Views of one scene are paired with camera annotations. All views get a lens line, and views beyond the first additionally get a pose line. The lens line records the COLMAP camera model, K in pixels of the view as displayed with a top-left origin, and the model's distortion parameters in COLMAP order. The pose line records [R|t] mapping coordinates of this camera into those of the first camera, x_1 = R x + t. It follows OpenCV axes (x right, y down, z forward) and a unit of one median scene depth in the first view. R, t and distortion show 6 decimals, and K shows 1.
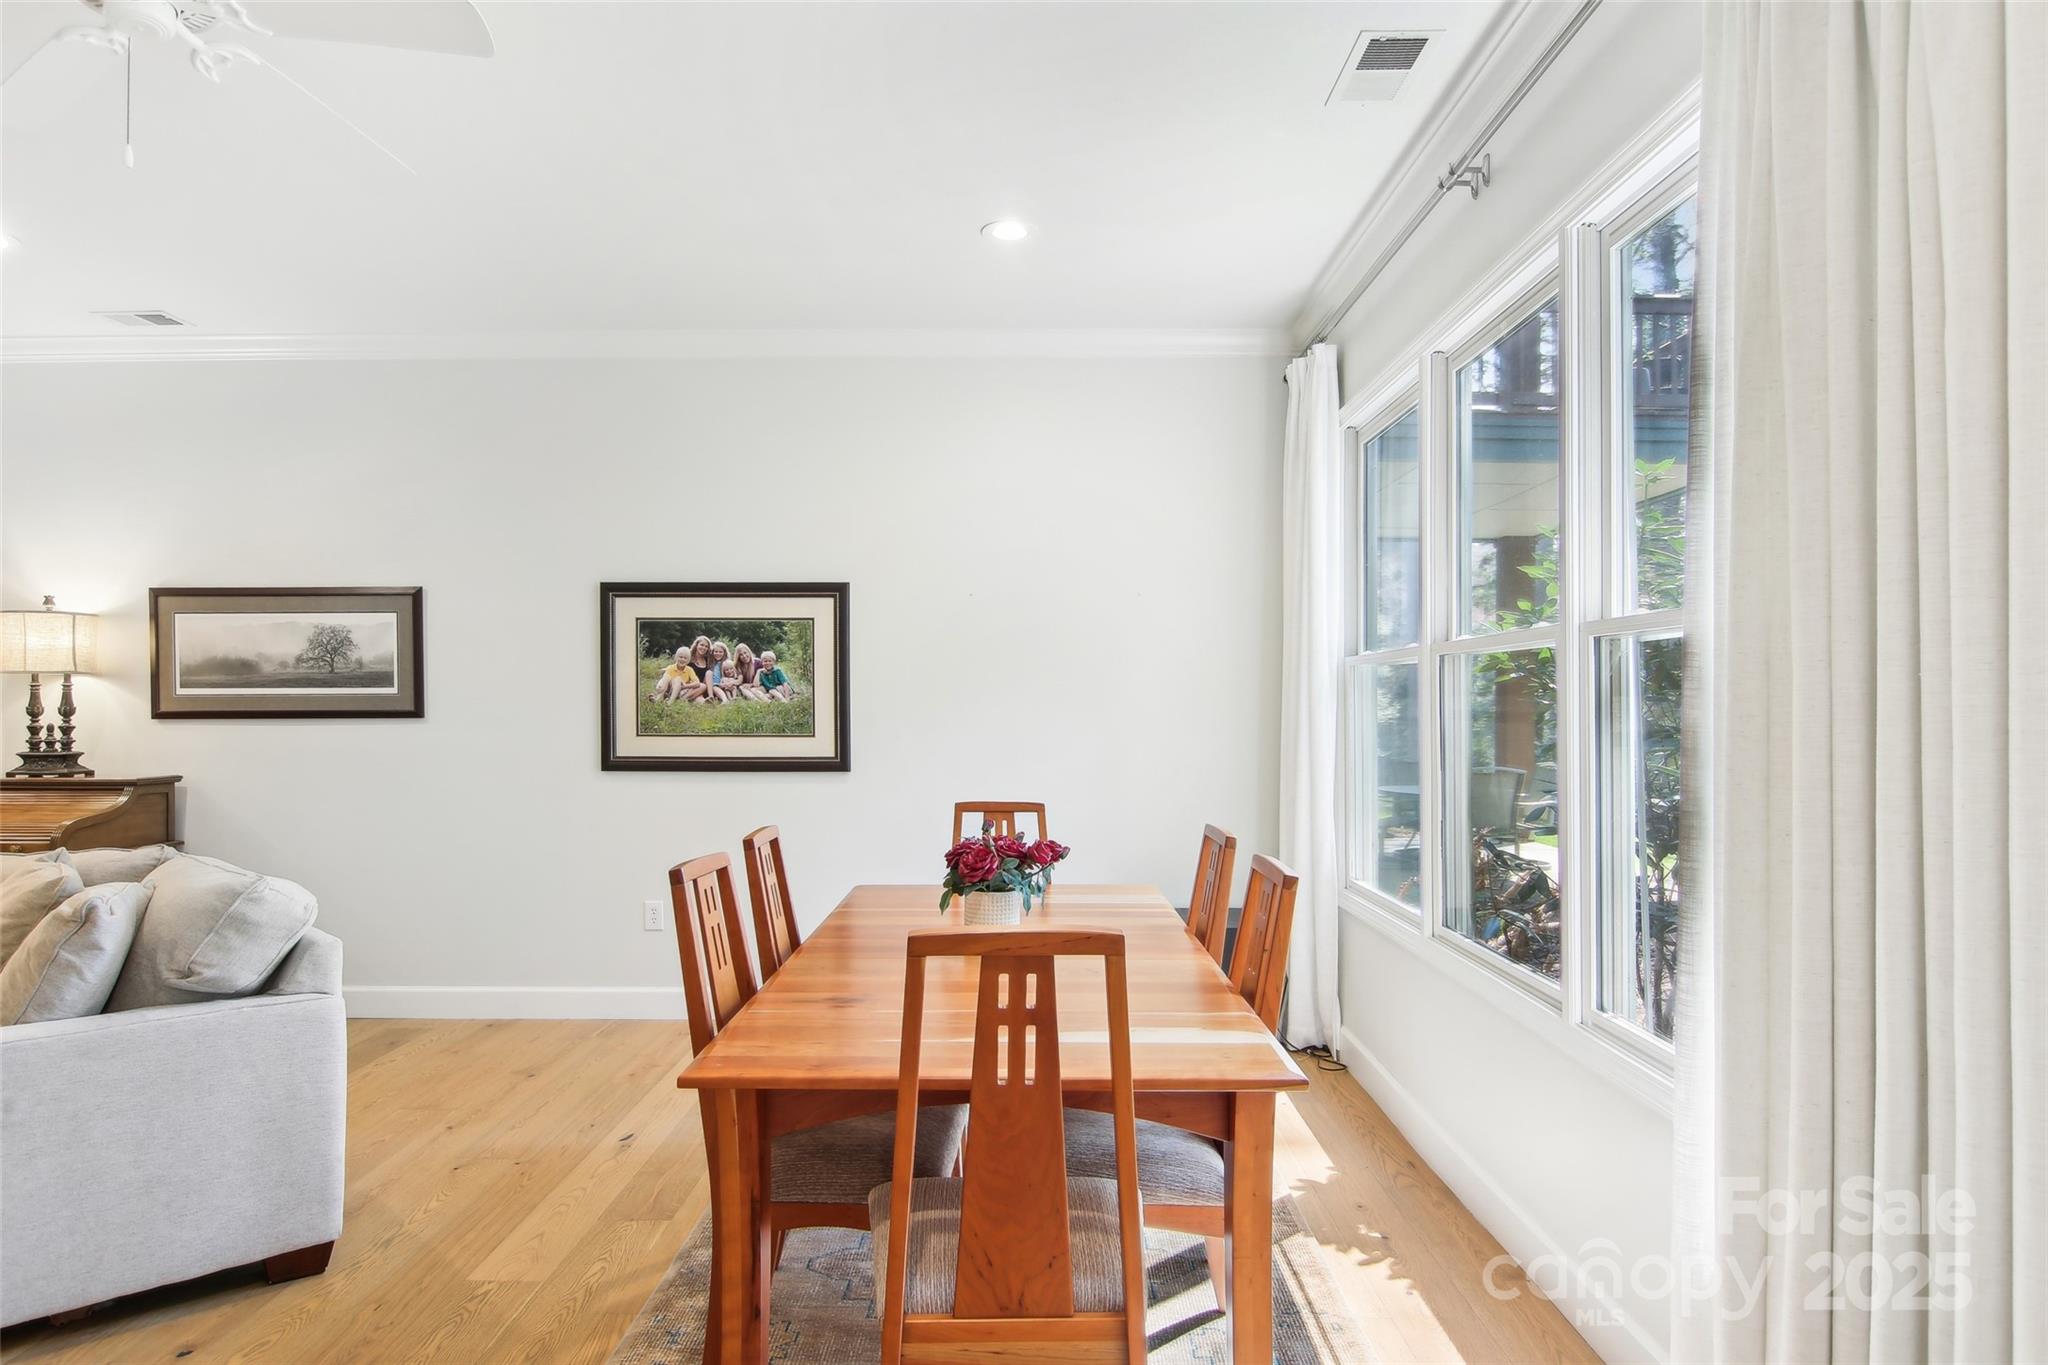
lens RADIAL K [[1170.2, 0, 1024.0], [0, 1170.2, 711.2], [0, 0, 1]] dist [0.000535, -0.024538]
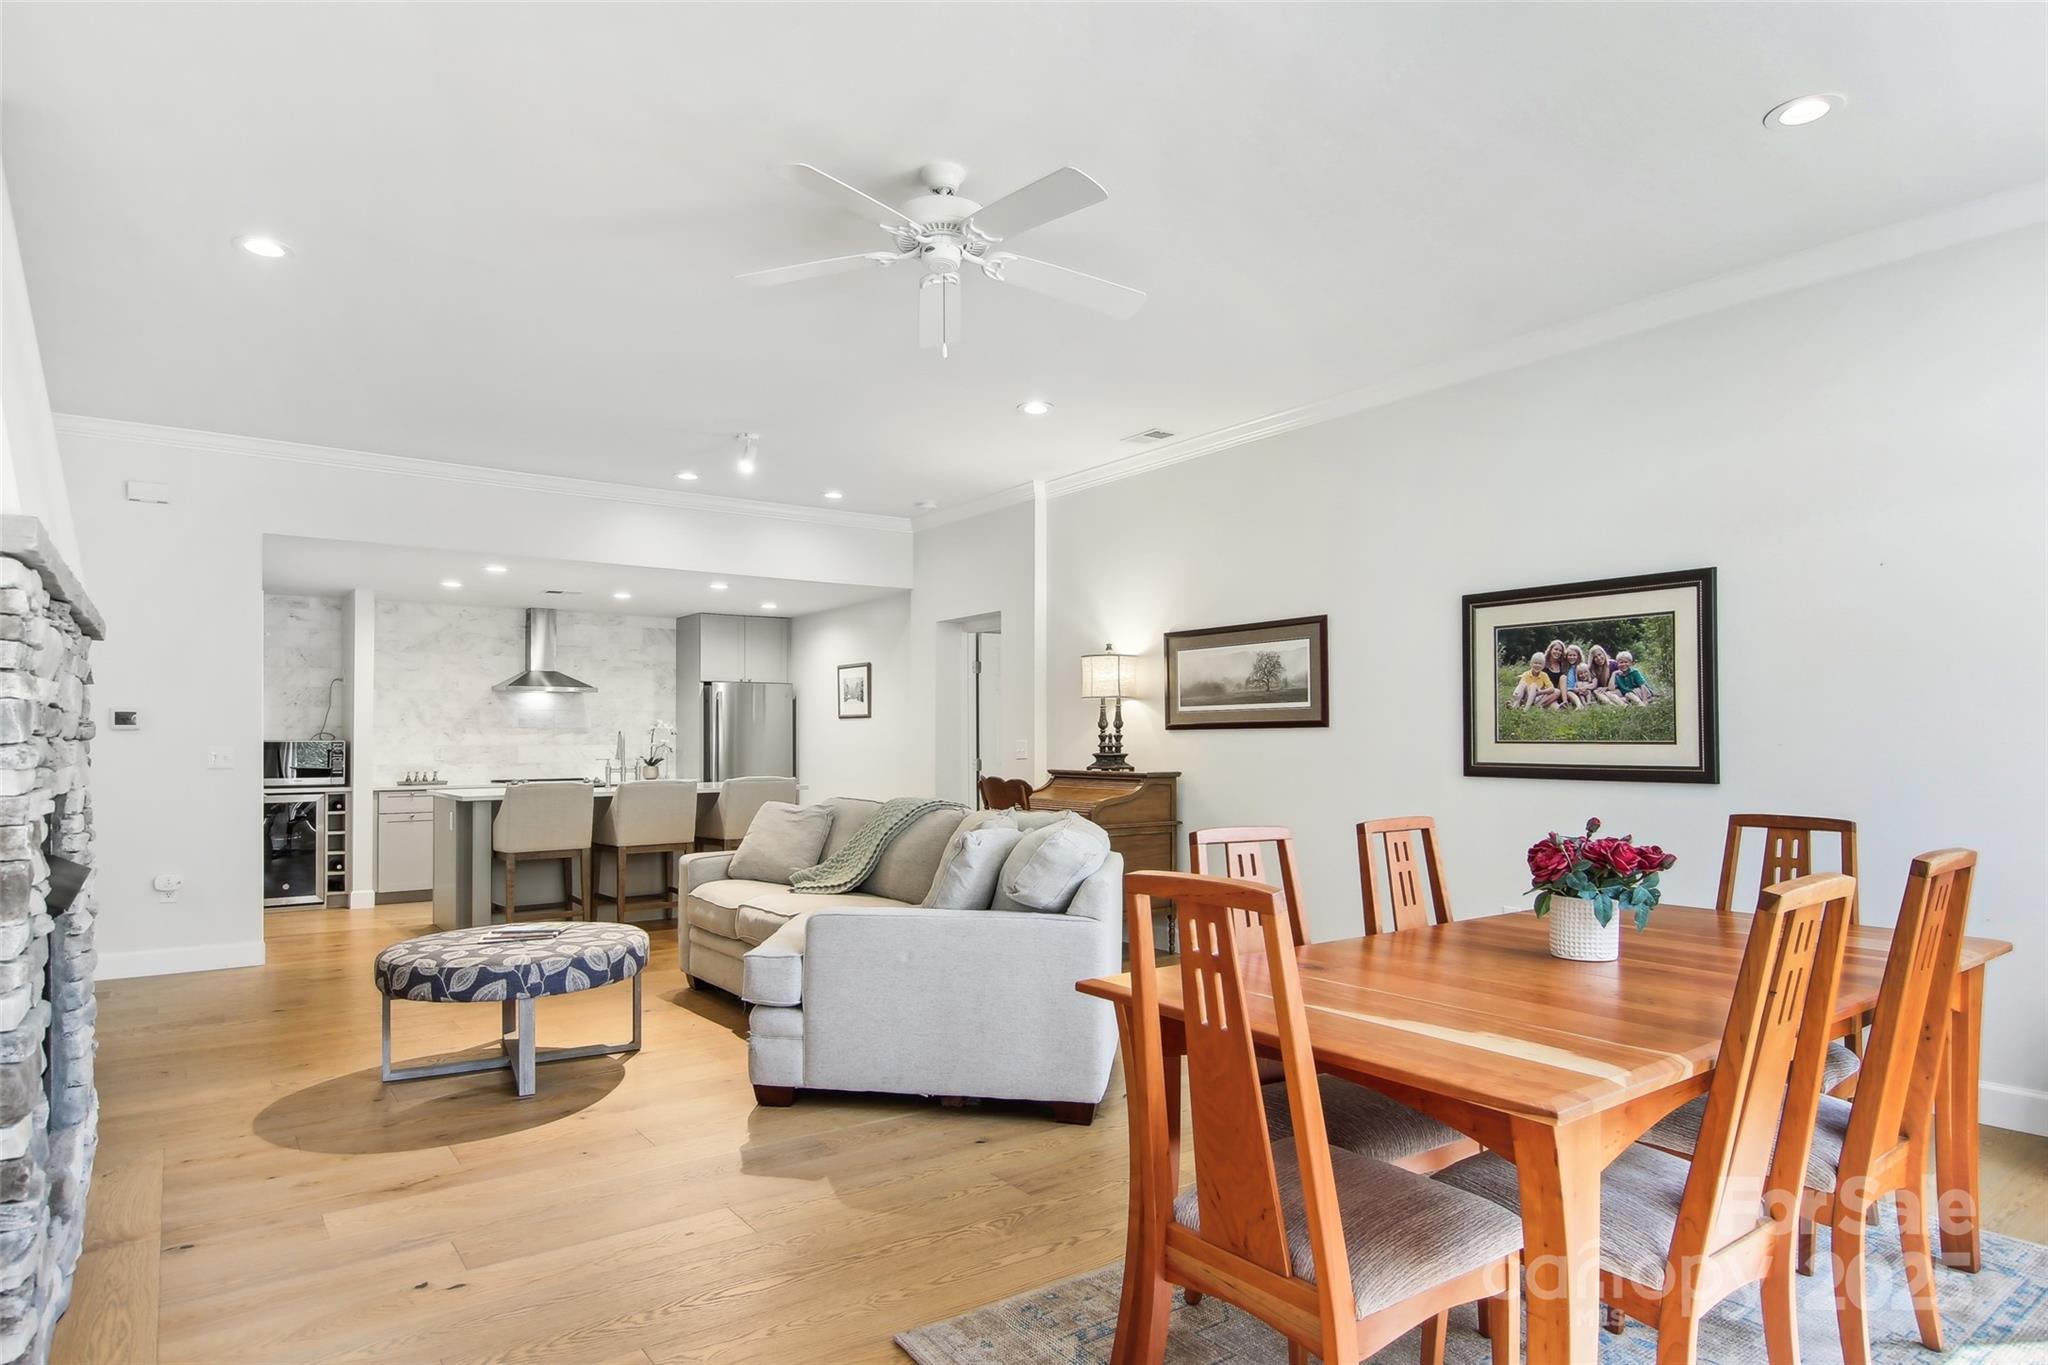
lens RADIAL K [[1156.9, 0, 1031.5], [0, 1156.9, 723.6], [0, 0, 1]] dist [0.003529, -0.016592]
pose [[0.591706, -0.012465, -0.806058, 0.242325], [0.000737, 0.999888, -0.014921, 0.019369], [0.806154, 0.008235, 0.591649, 0.078427]]
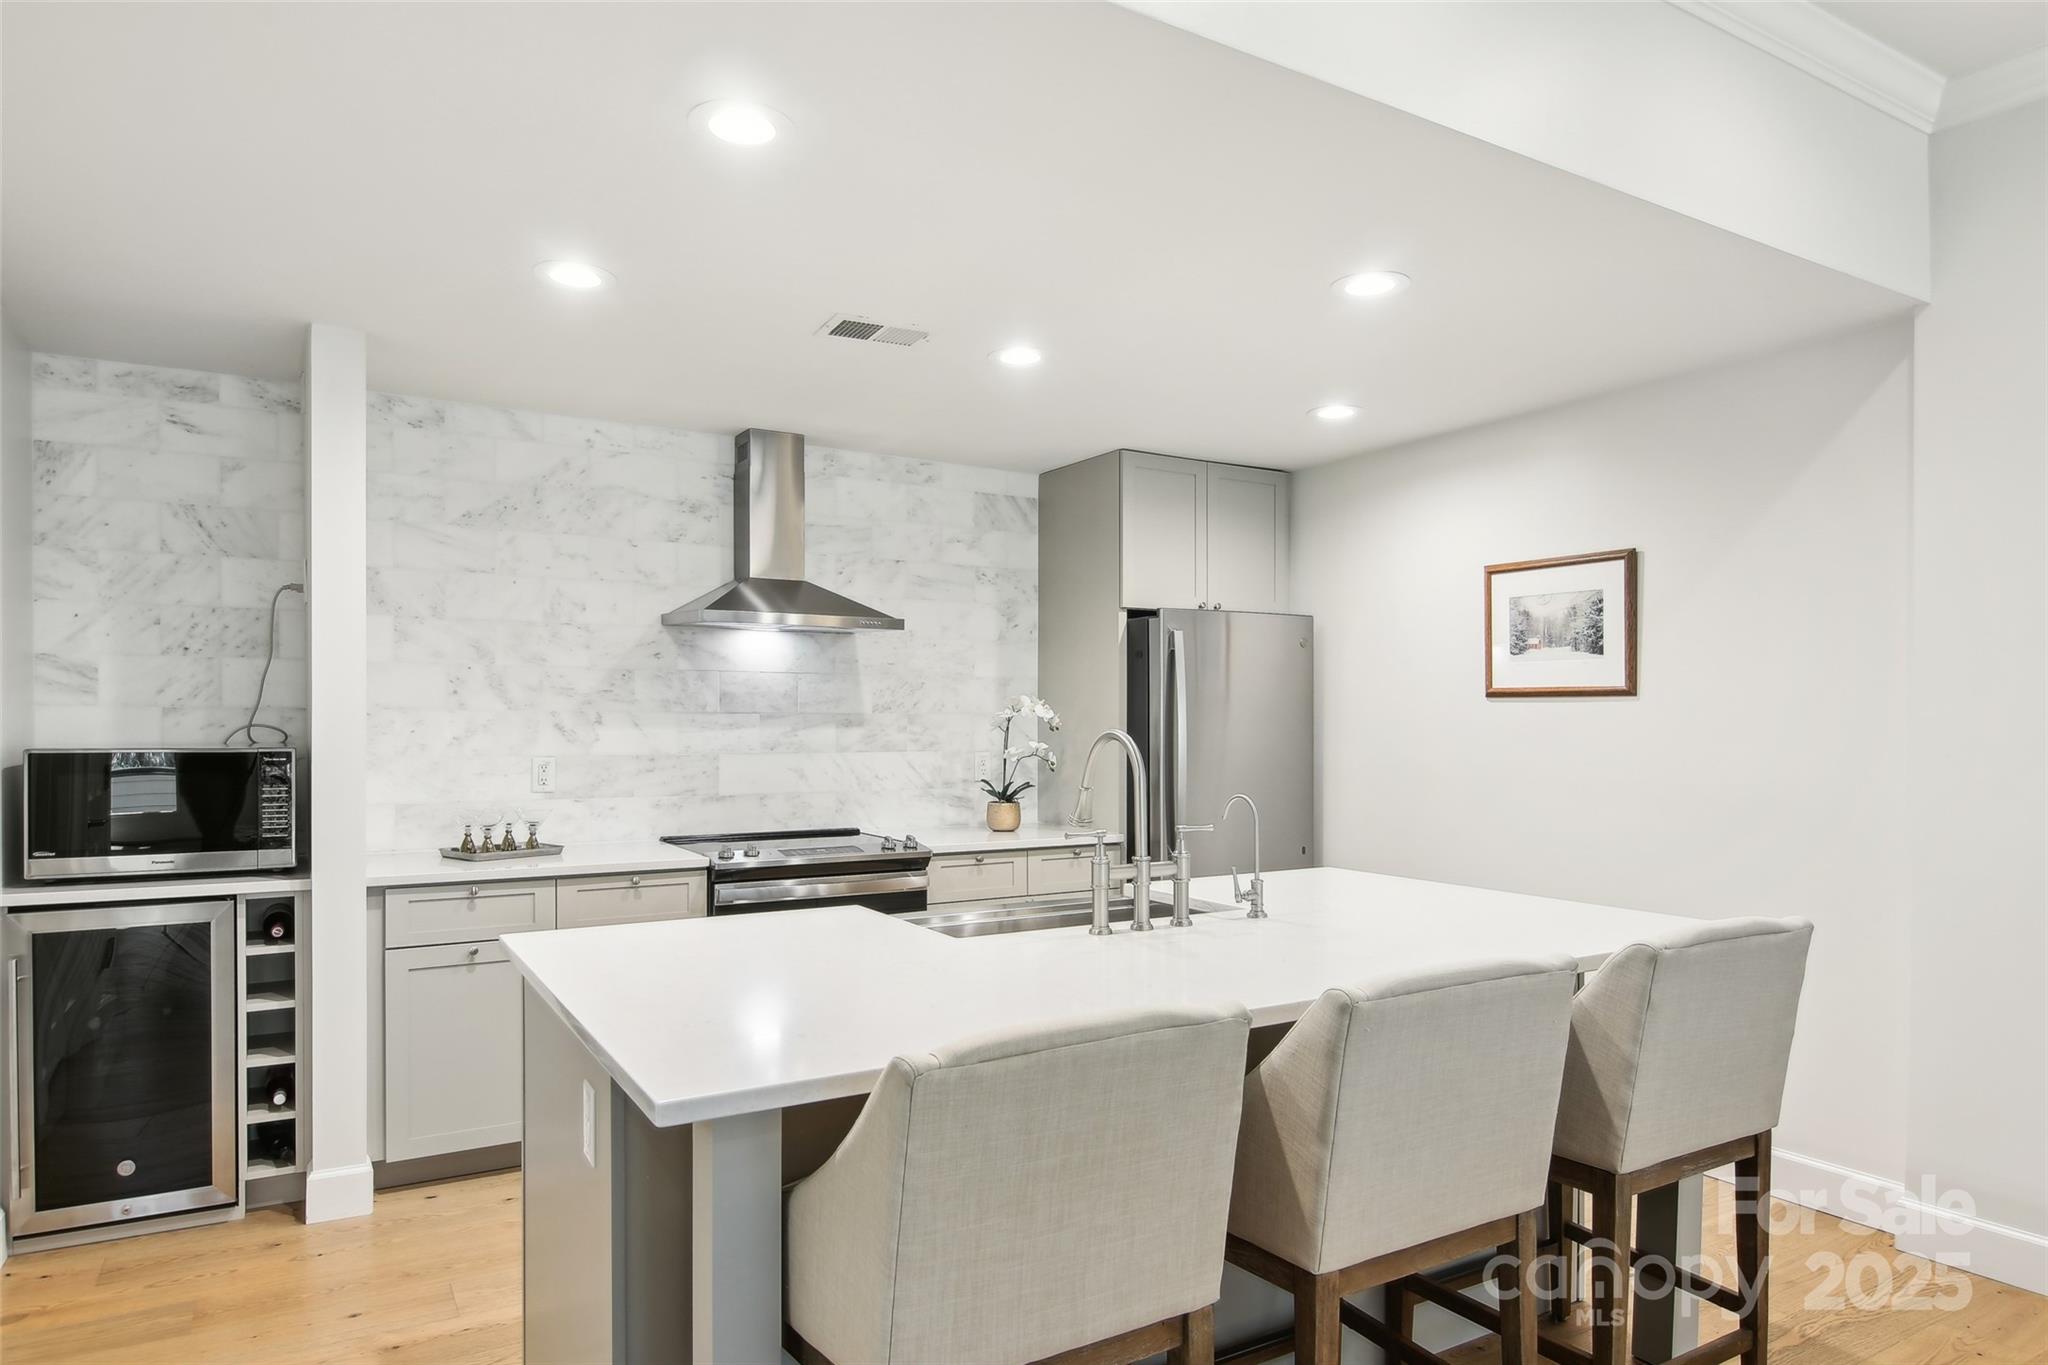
lens RADIAL K [[1224.0, 0, 1025.1], [0, 1224.0, 738.2], [0, 0, 1]] dist [0.000940, -0.014269]
pose [[0.509677, 0.018171, -0.860174, -1.003526], [-0.008348, 0.999834, 0.016175, -0.001834], [0.860325, -0.001063, 0.509745, 0.279811]]
